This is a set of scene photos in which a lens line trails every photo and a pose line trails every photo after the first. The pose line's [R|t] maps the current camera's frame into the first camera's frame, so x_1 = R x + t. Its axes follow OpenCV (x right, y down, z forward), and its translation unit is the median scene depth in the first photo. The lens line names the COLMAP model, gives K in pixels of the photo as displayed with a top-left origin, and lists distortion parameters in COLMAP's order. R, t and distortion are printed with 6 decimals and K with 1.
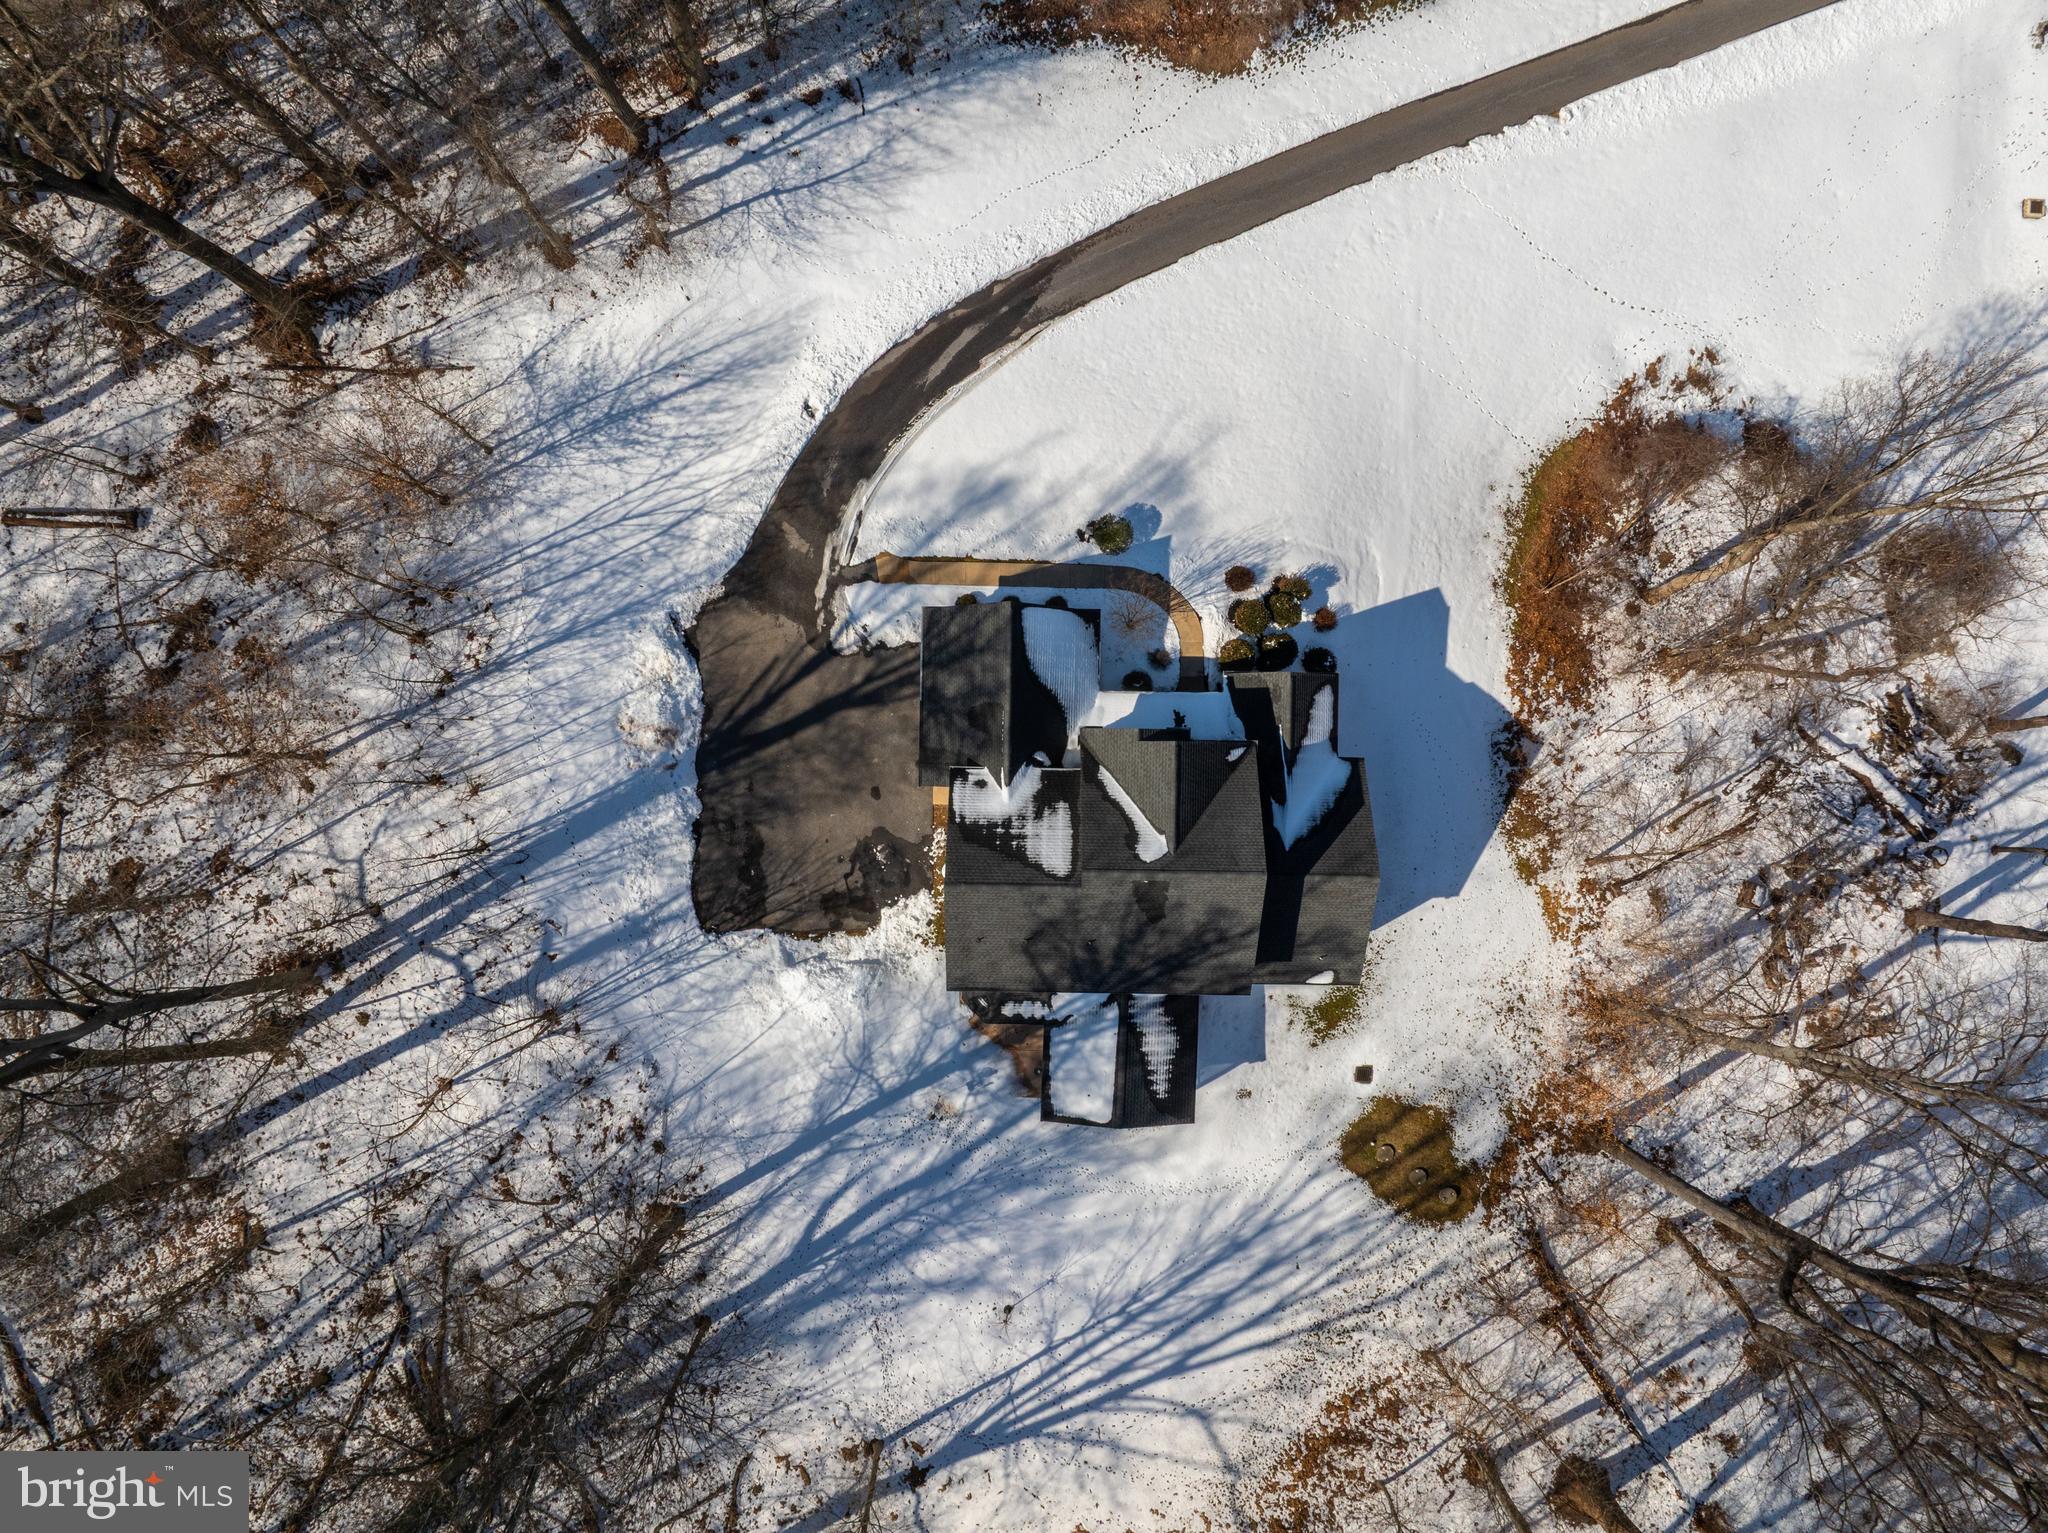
lens RADIAL K [[1443.8, 0, 1024.0], [0, 1443.8, 766.5], [0, 0, 1]] dist [-0.063549, 0.040166]
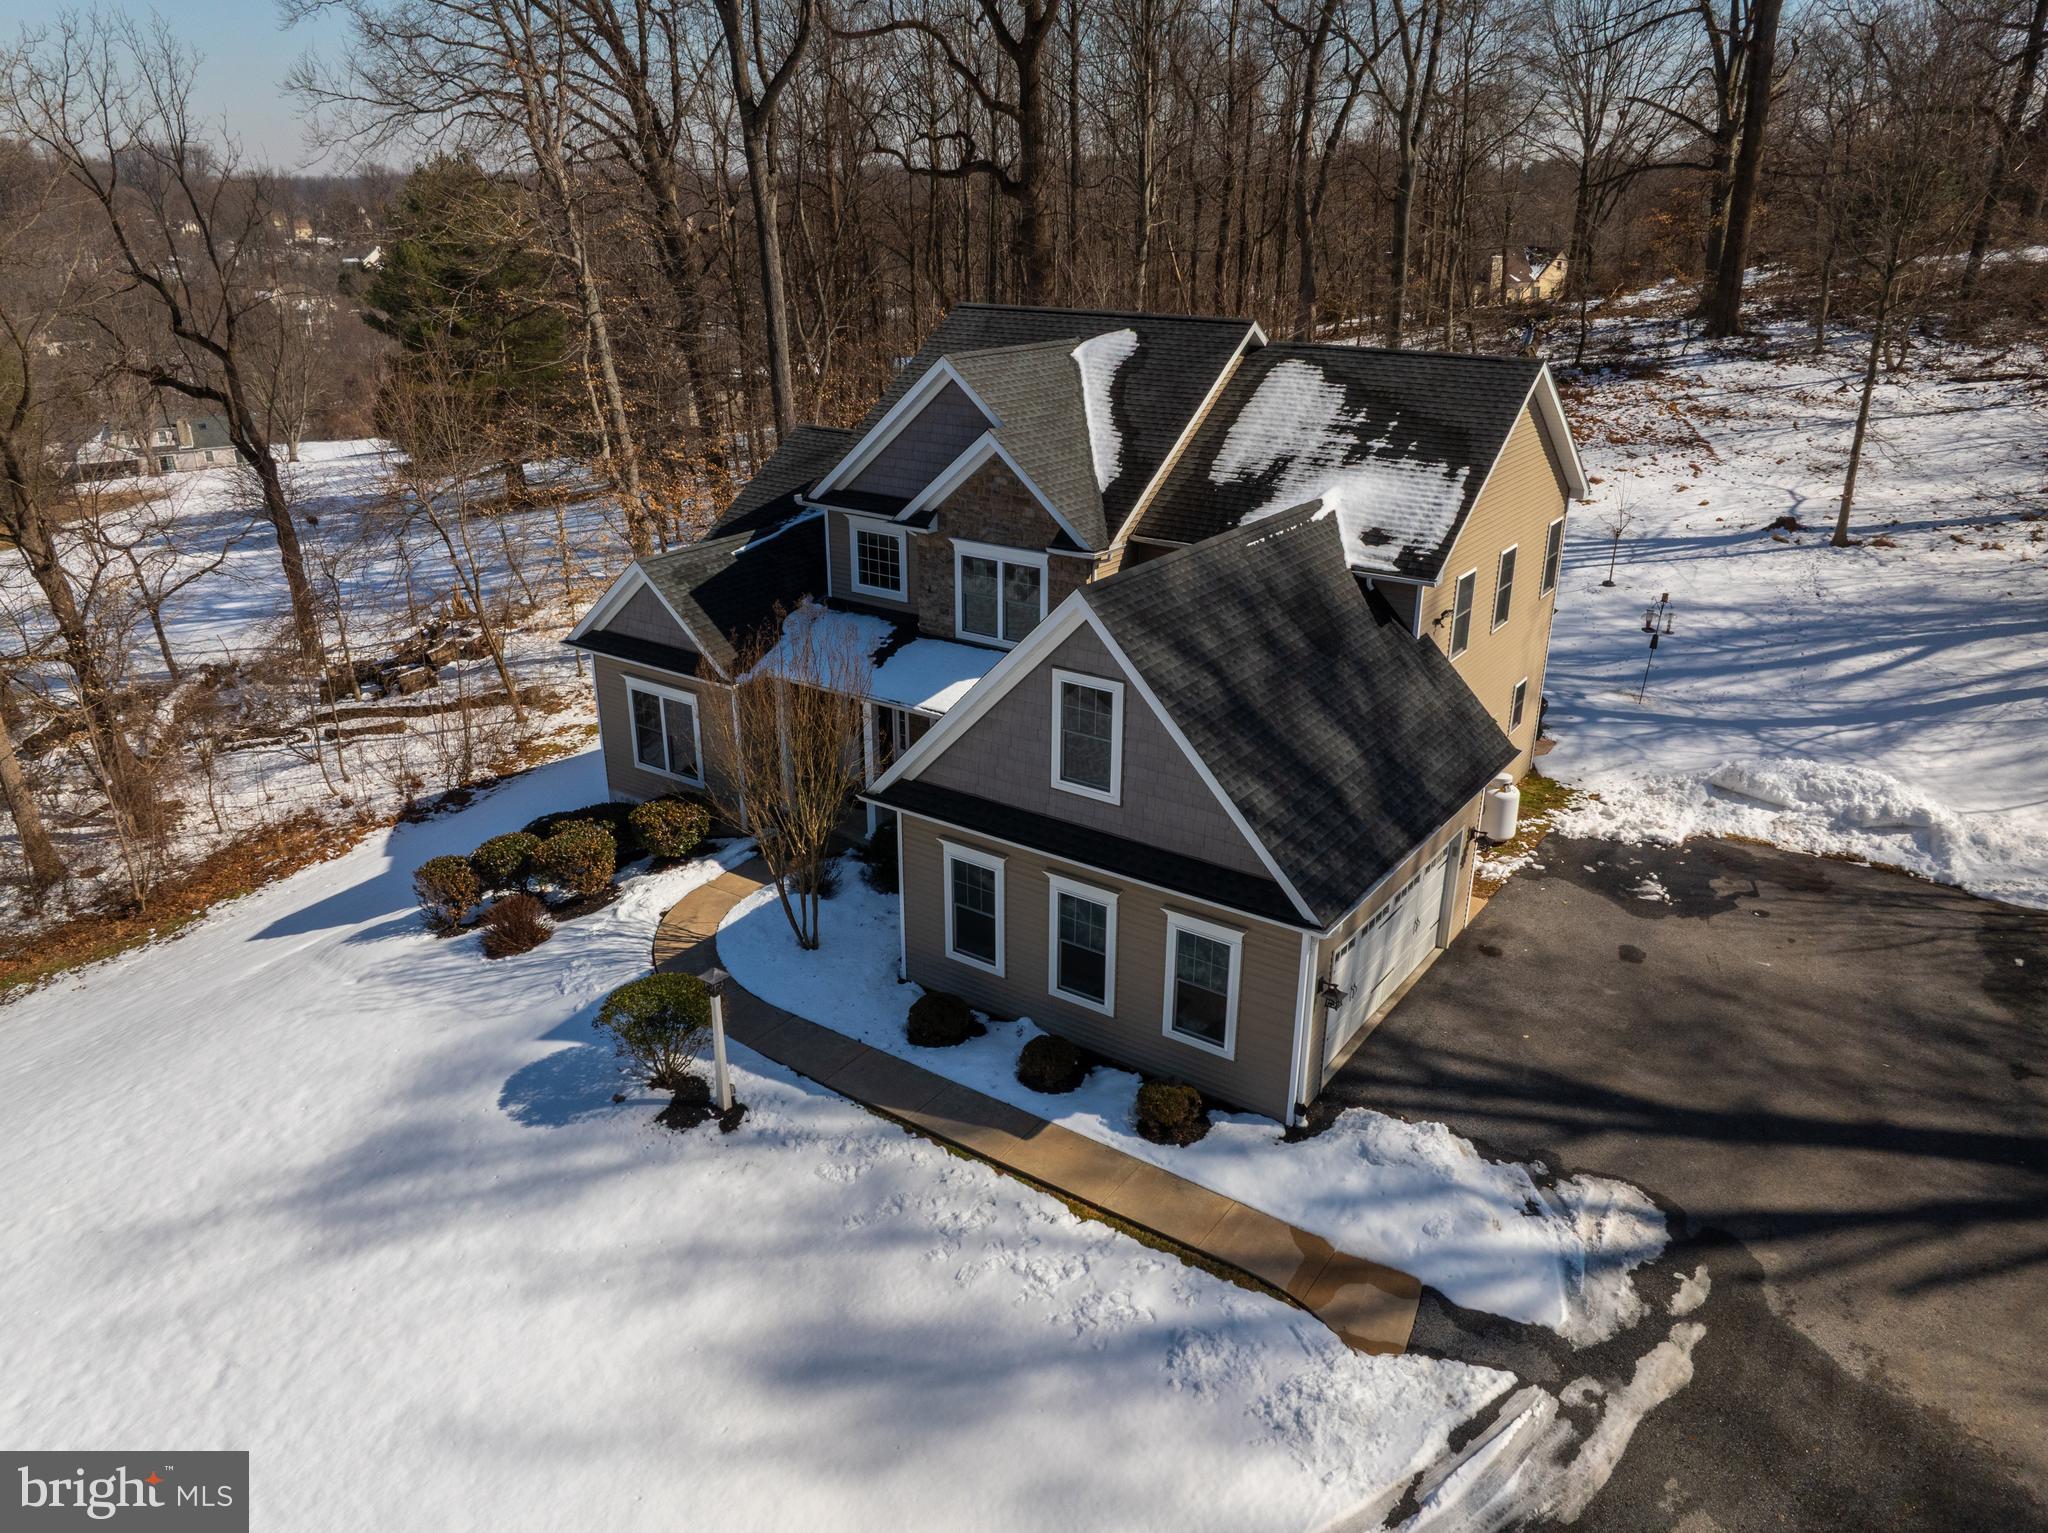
lens RADIAL K [[1443.8, 0, 1024.0], [0, 1443.8, 766.5], [0, 0, 1]] dist [-0.063549, 0.040166]
pose [[-0.825436, -0.209921, 0.524012, -0.155562], [0.564490, -0.302837, 0.767880, -0.334926], [-0.002504, 0.929636, 0.368471, 0.818986]]
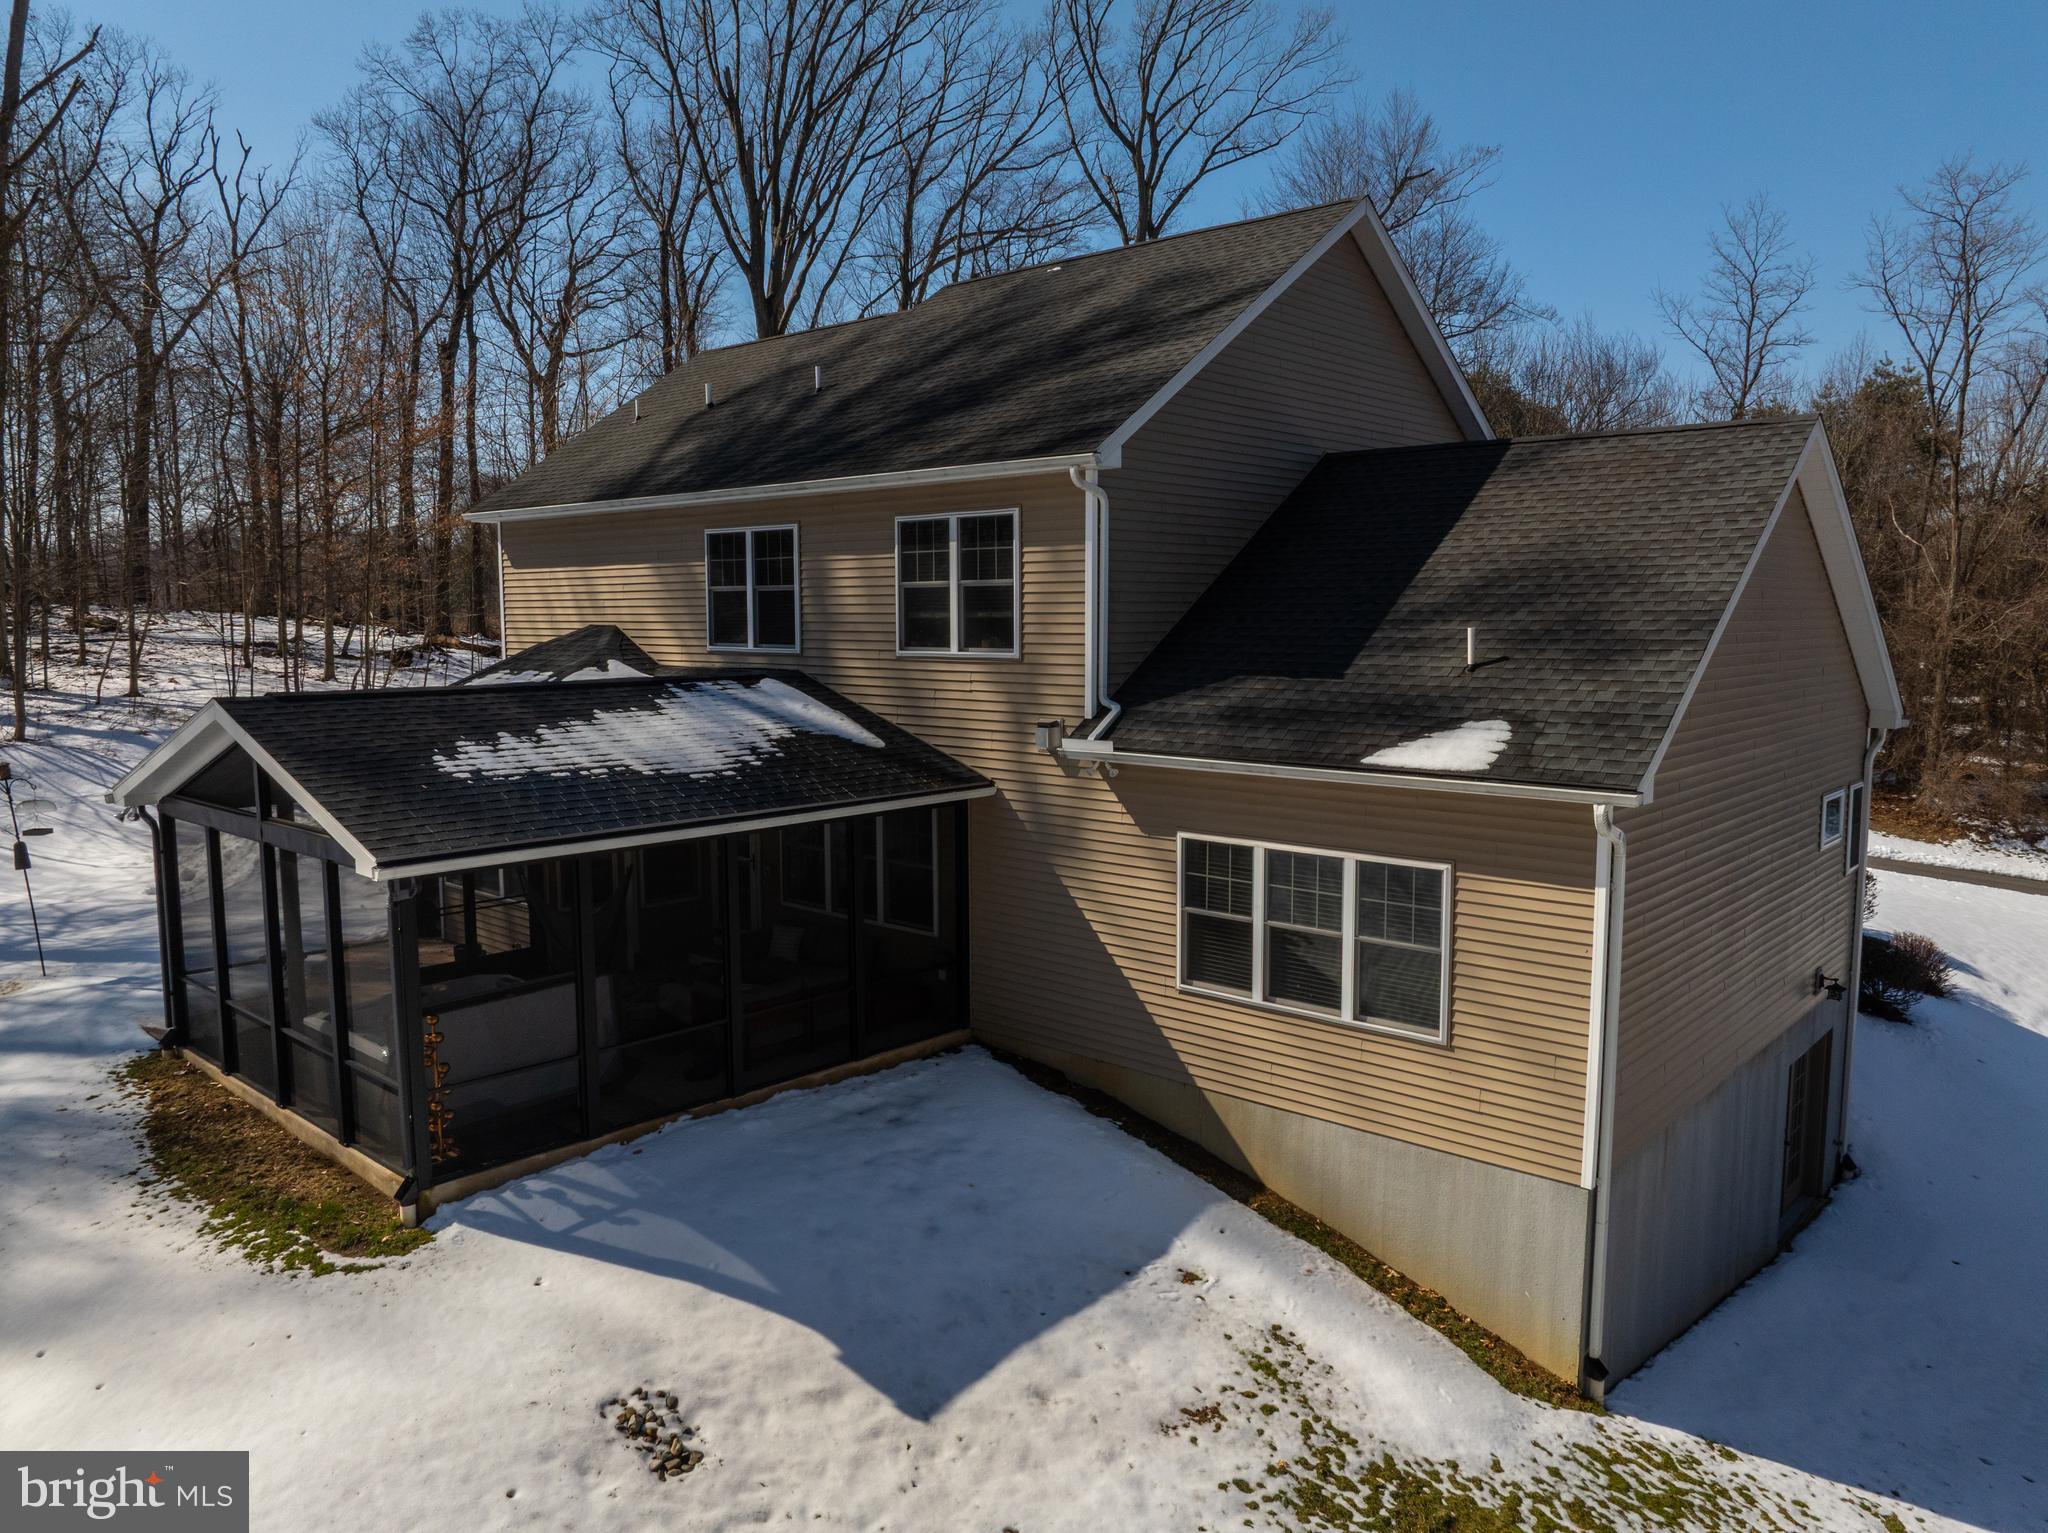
lens RADIAL K [[1452.3, 0, 1028.7], [0, 1452.3, 772.5], [0, 0, 1]] dist [-0.032503, 0.000333]
pose [[0.755647, 0.072379, -0.650968, 0.275337], [-0.654979, 0.084637, -0.750892, 0.312478], [0.000747, 0.993780, 0.111363, 0.928219]]
